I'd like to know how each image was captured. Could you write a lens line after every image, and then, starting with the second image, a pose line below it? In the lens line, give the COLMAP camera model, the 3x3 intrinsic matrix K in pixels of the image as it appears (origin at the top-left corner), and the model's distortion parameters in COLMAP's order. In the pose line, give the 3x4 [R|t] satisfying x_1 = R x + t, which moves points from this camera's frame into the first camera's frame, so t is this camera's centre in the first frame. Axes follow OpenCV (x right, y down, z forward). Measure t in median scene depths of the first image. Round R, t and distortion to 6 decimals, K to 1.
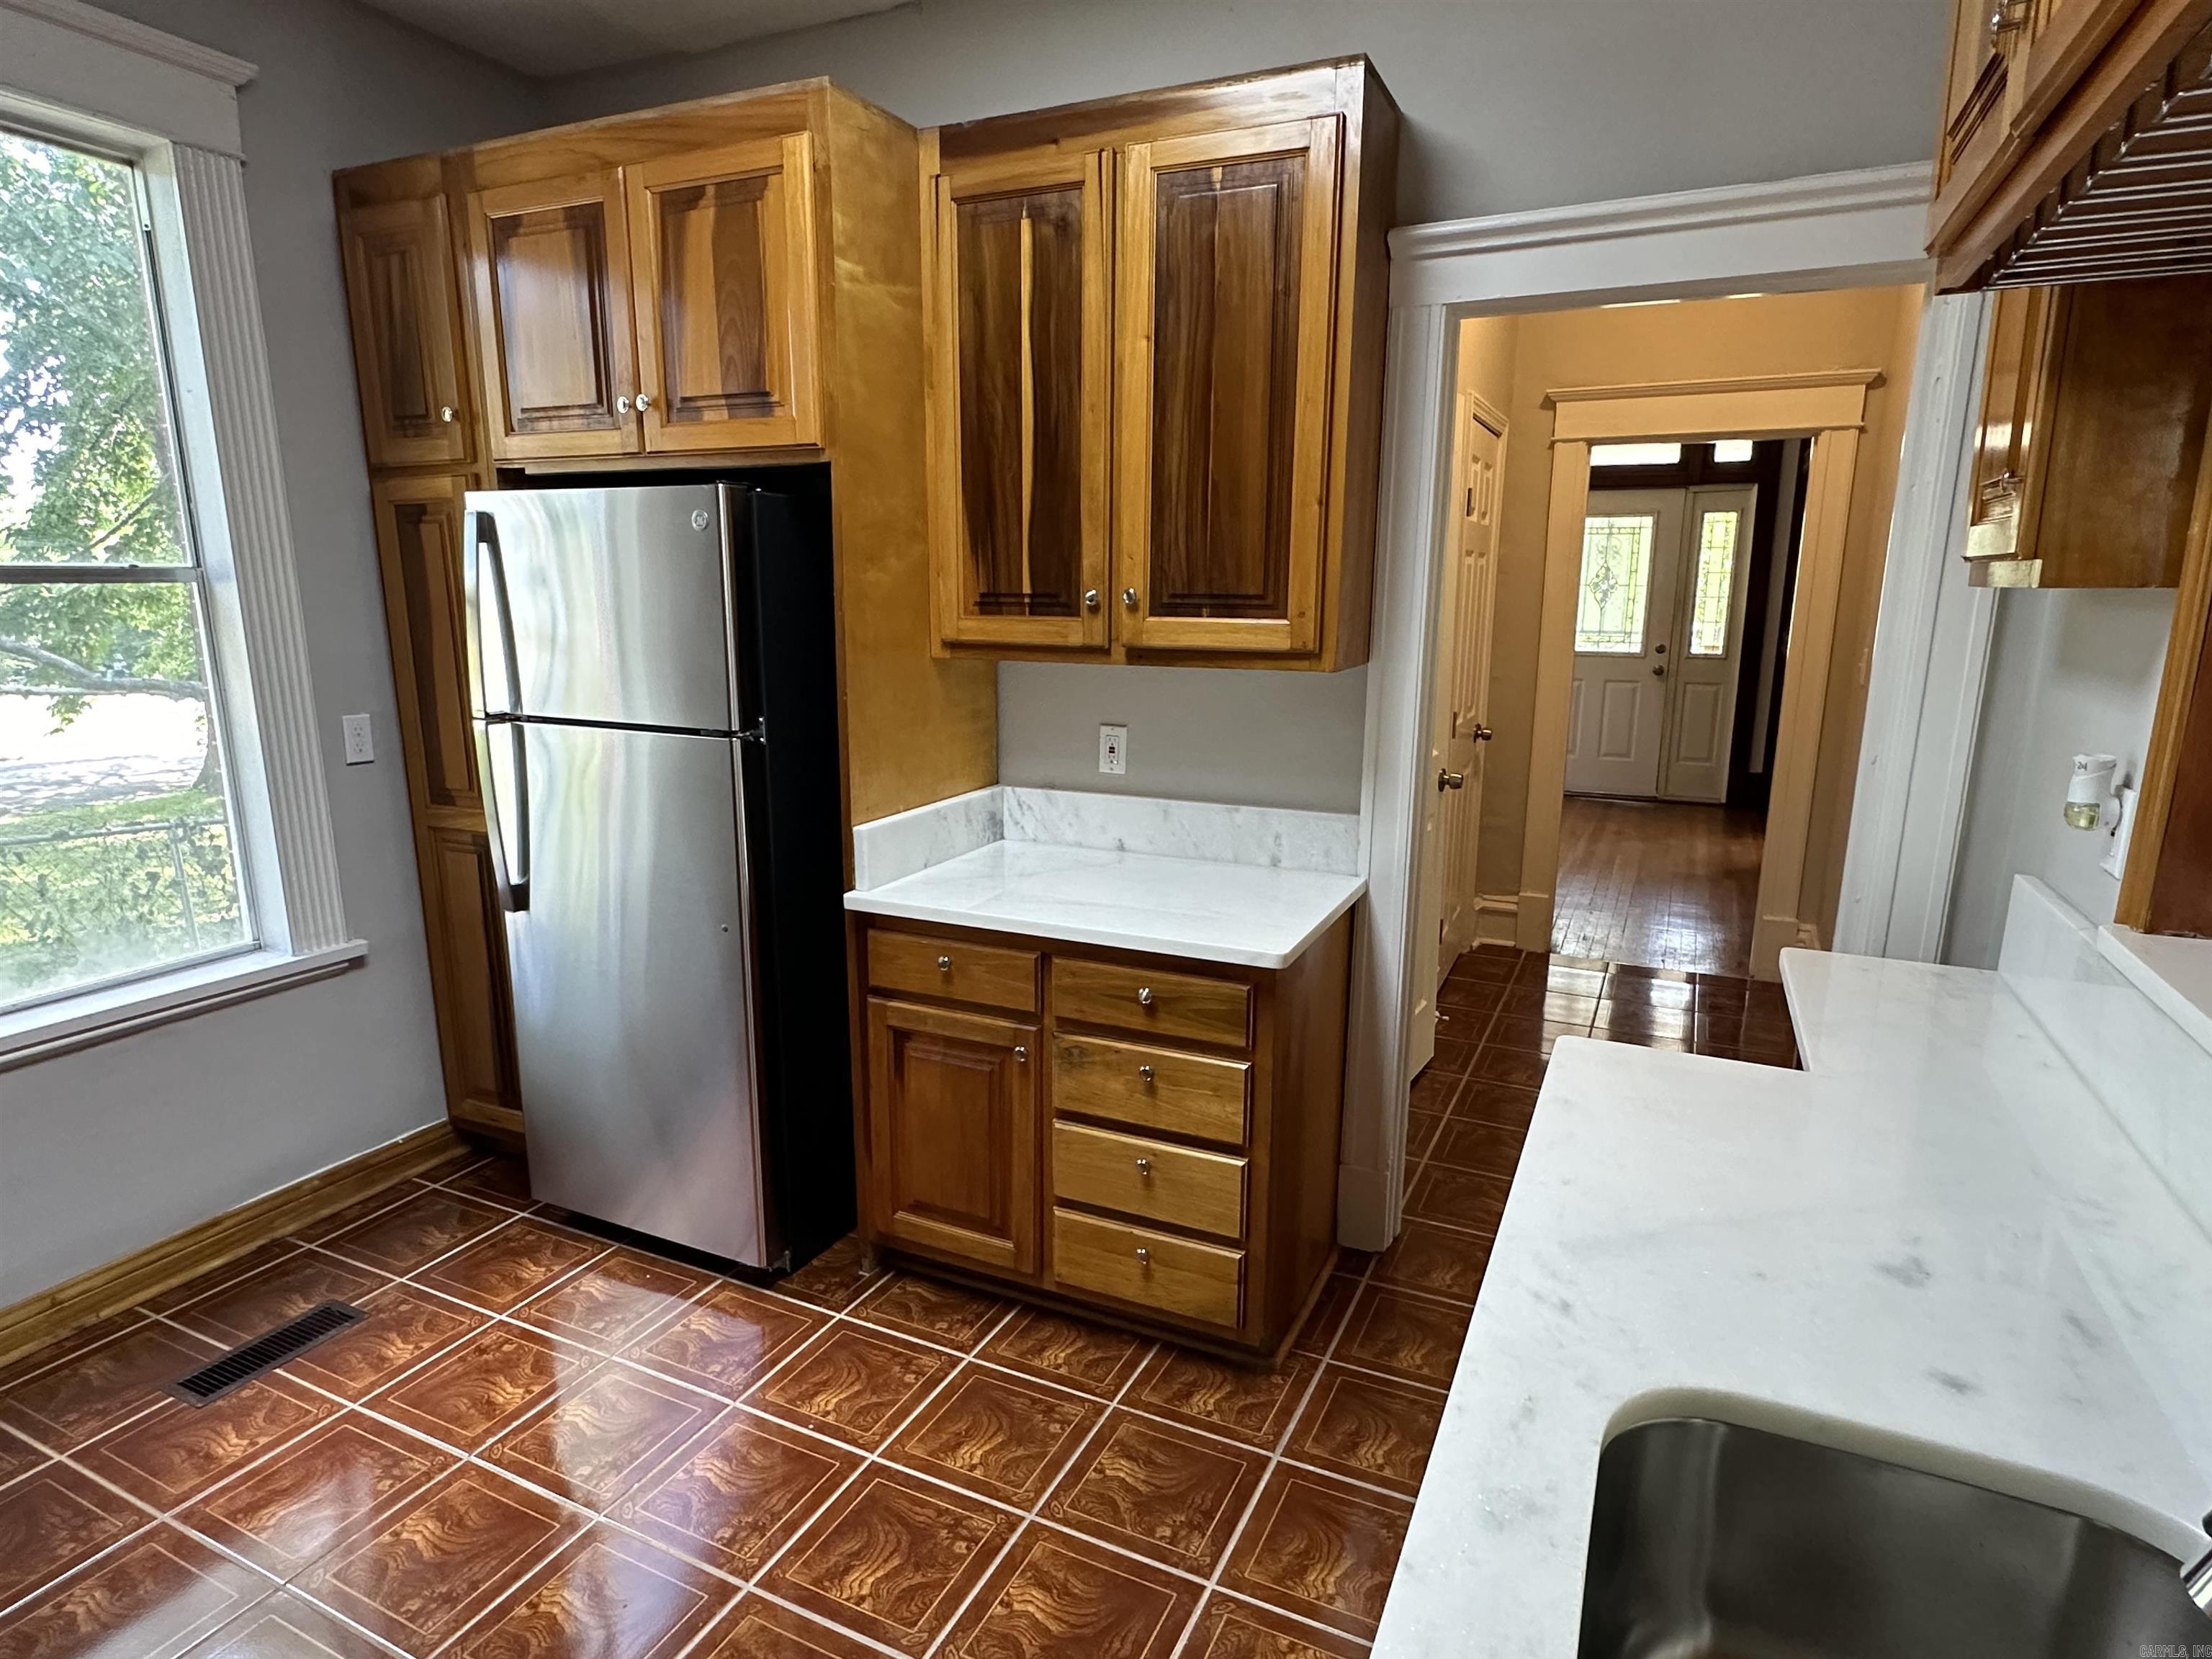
lens RADIAL K [[1224.0, 0, 1100.3], [0, 1224.0, 832.1], [0, 0, 1]] dist [-0.004326, 0.000767]
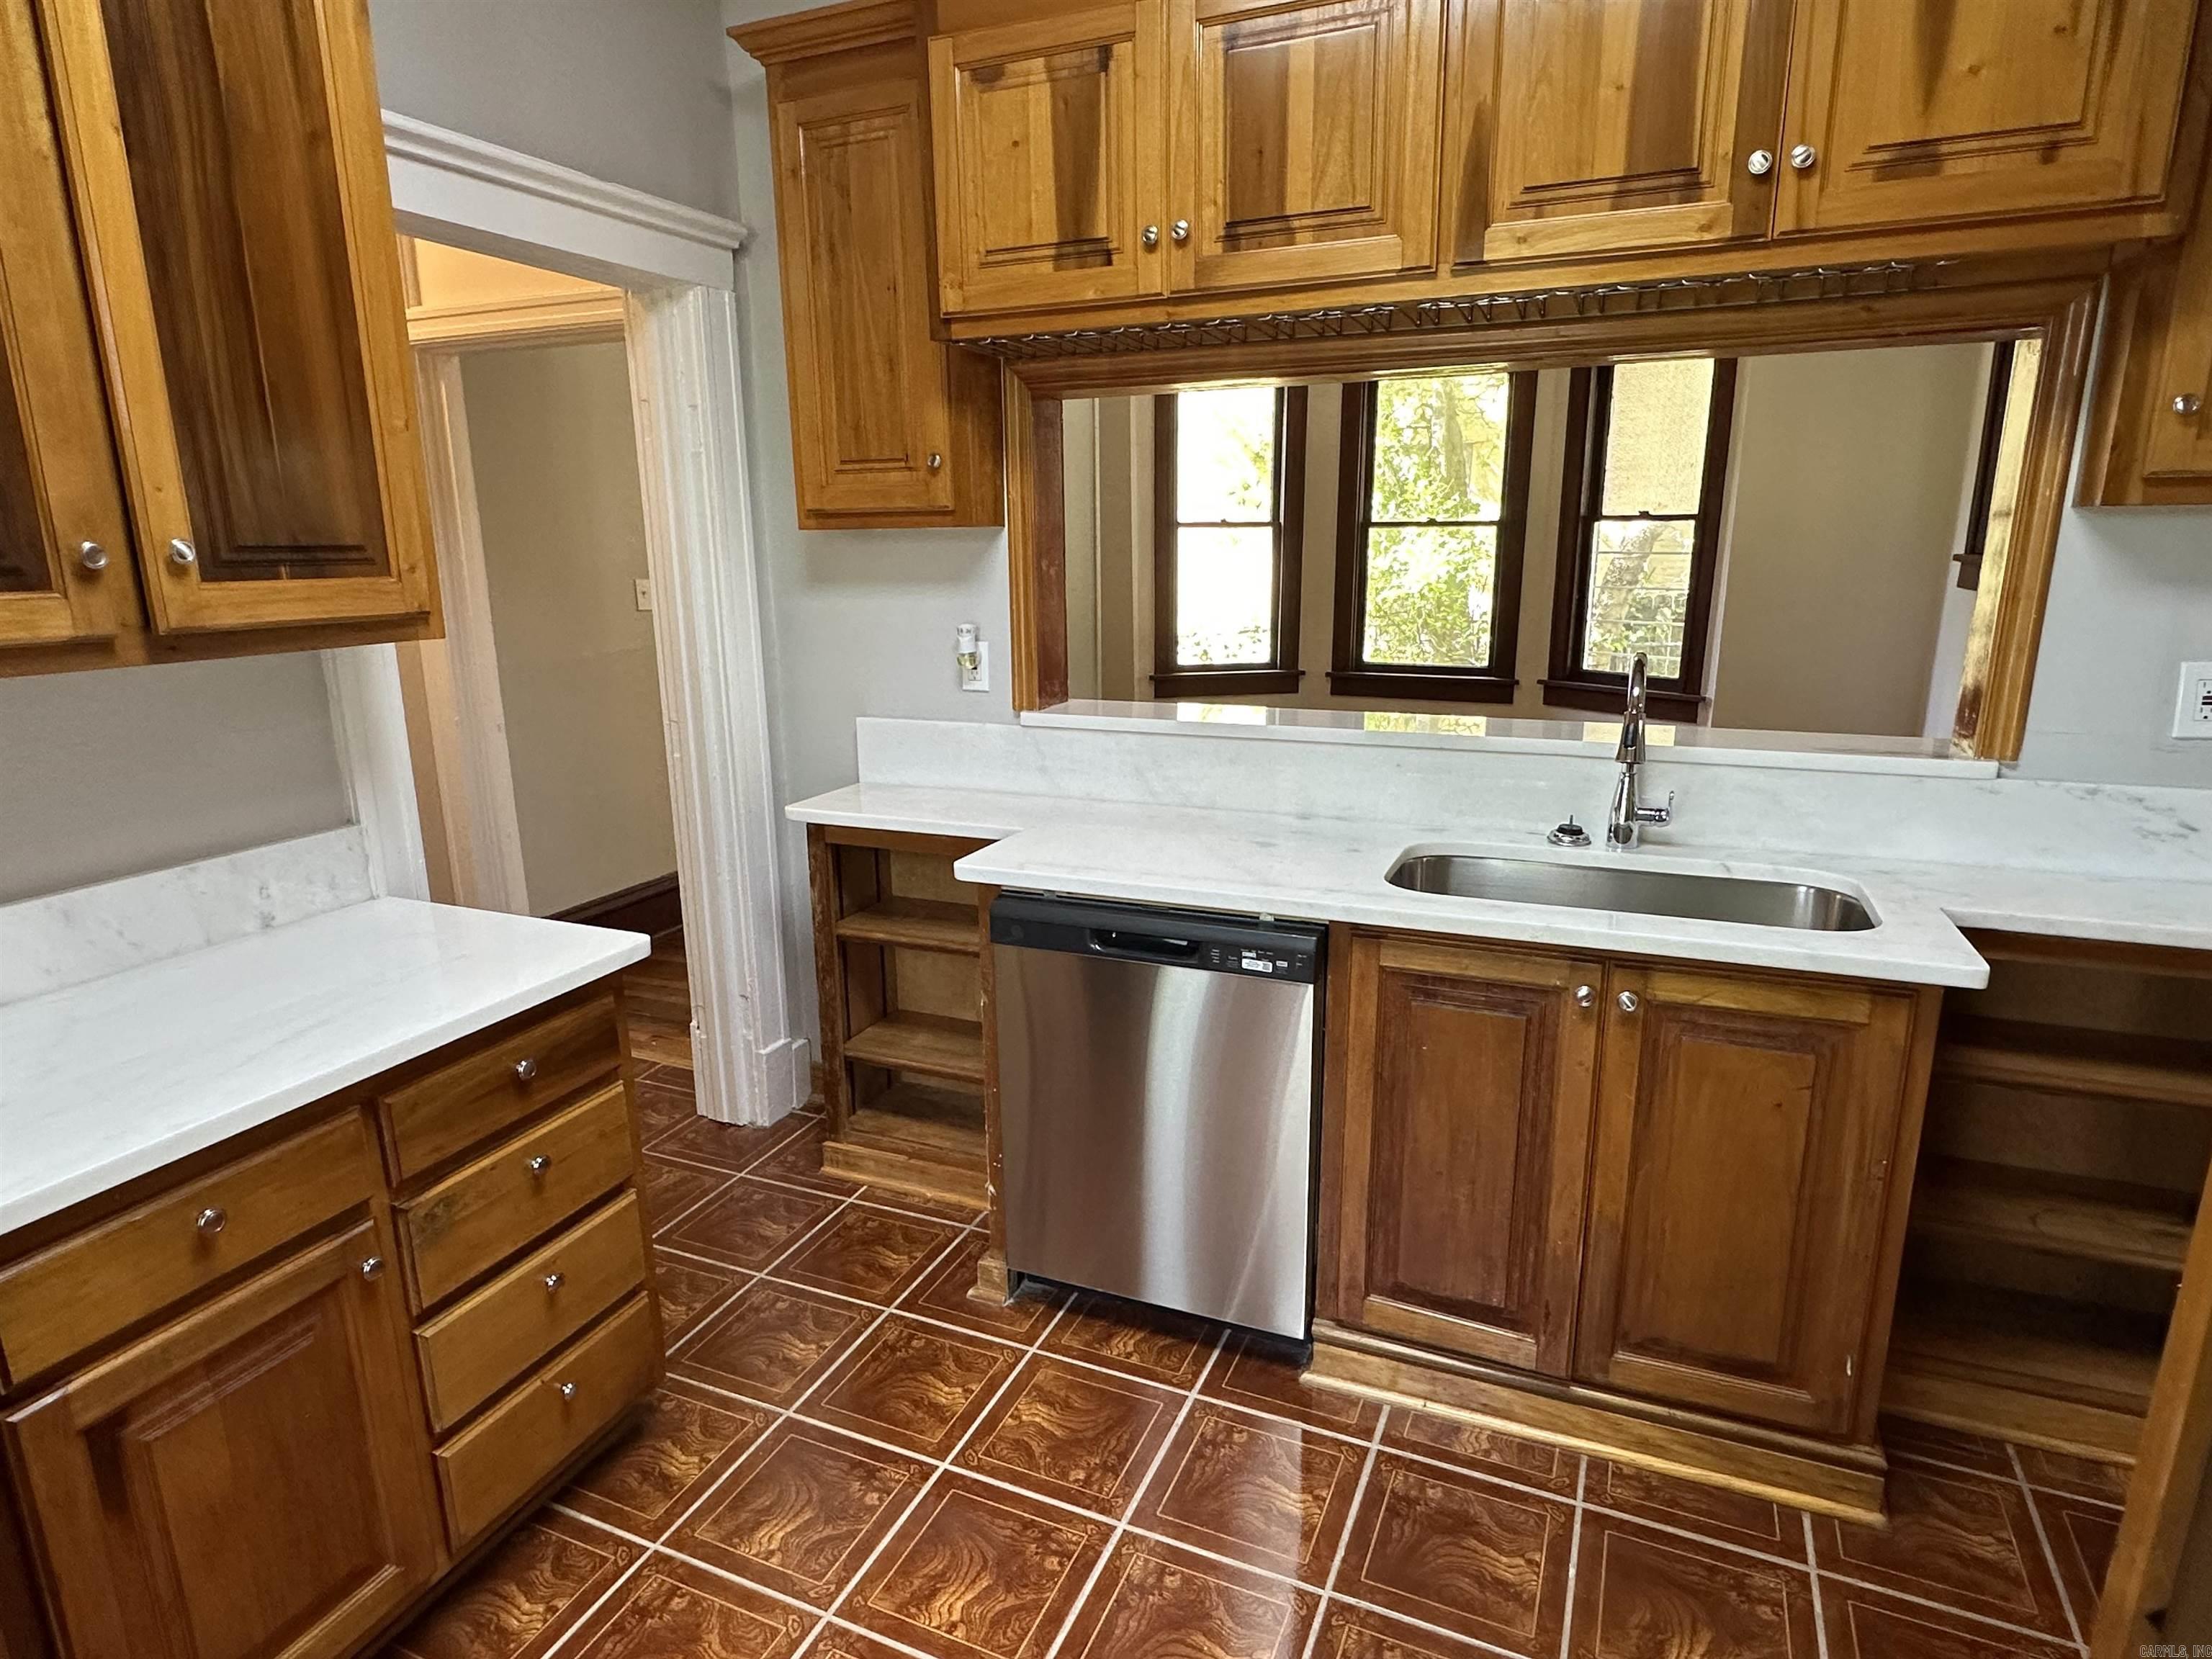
lens RADIAL K [[1224.0, 0, 1111.2], [0, 1224.0, 831.9], [0, 0, 1]] dist [-0.004326, 0.000767]
pose [[-0.039825, -0.237457, 0.970581, -0.638581], [0.211868, 0.947258, 0.240445, -0.106046], [-0.976487, 0.215210, 0.012585, 0.558576]]
